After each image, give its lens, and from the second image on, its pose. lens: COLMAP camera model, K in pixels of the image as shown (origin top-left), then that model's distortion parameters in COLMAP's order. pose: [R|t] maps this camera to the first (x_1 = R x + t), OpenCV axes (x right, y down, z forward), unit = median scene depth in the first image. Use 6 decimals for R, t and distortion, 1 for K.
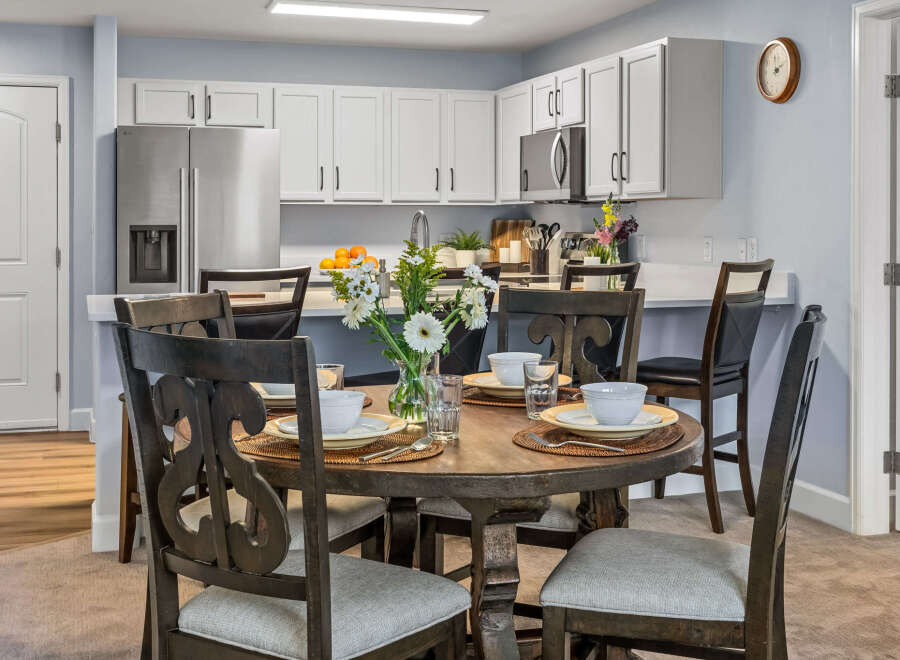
lens RADIAL K [[1189.5, 0, 438.4], [0, 1189.5, 219.5], [0, 0, 1]] dist [0.002426, 0.000000]
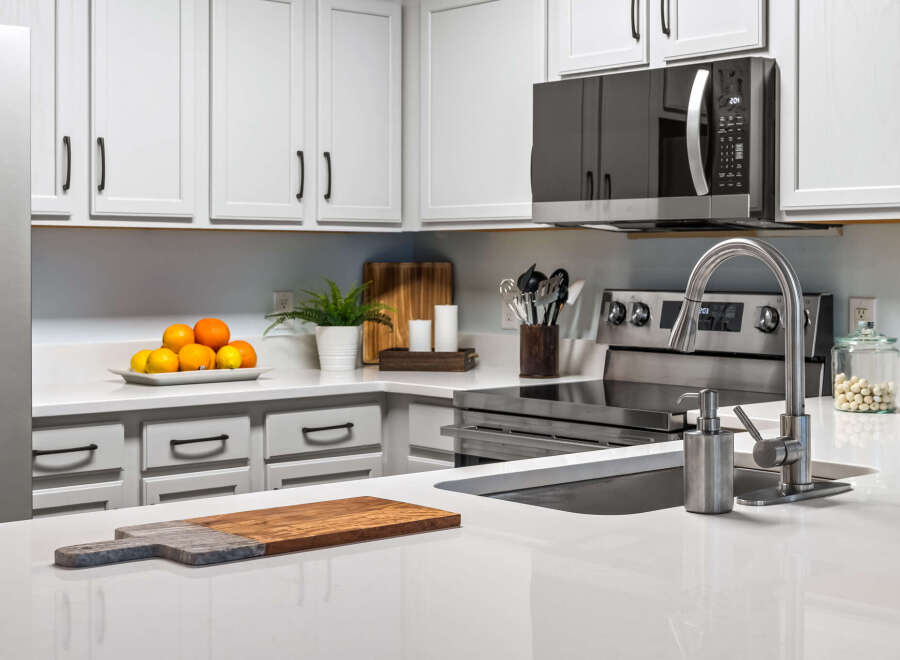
lens RADIAL K [[1483.1, 0, 449.2], [0, 1483.1, 276.7], [0, 0, 1]] dist [0.033228, 0.000000]
pose [[0.911849, -0.002915, 0.410516, -0.213391], [-0.001686, 0.999940, 0.010846, -0.000600], [-0.410523, -0.010582, 0.911789, 0.515771]]
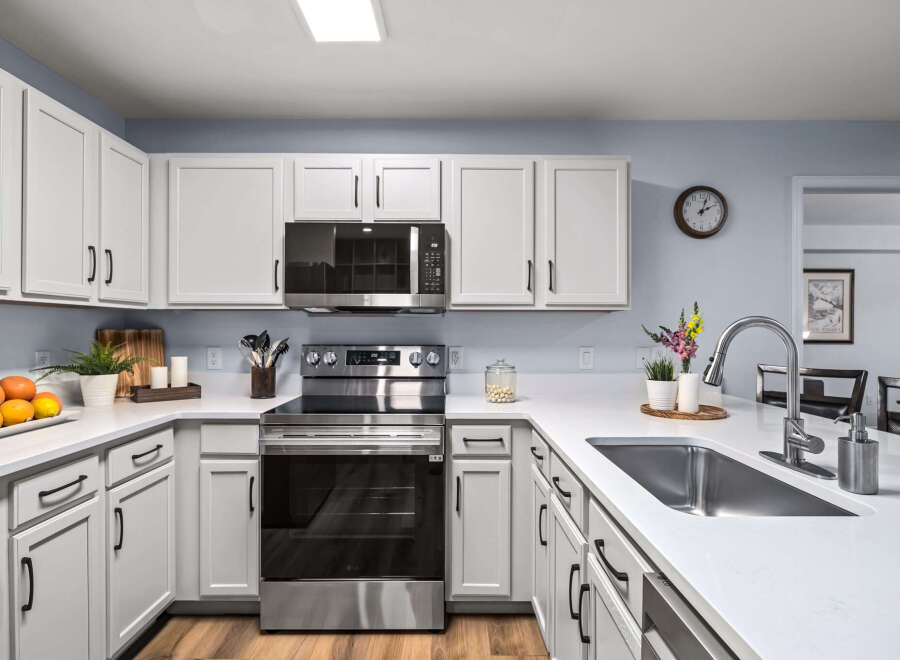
lens RADIAL K [[504.6, 0, 448.9], [0, 504.6, 329.6], [0, 0, 1]] dist [-0.007796, 0.003015]
pose [[0.284282, 0.002469, 0.958738, -0.229839], [-0.003959, 0.999991, -0.001401, 0.000073], [-0.958733, -0.003397, 0.284289, 0.858376]]
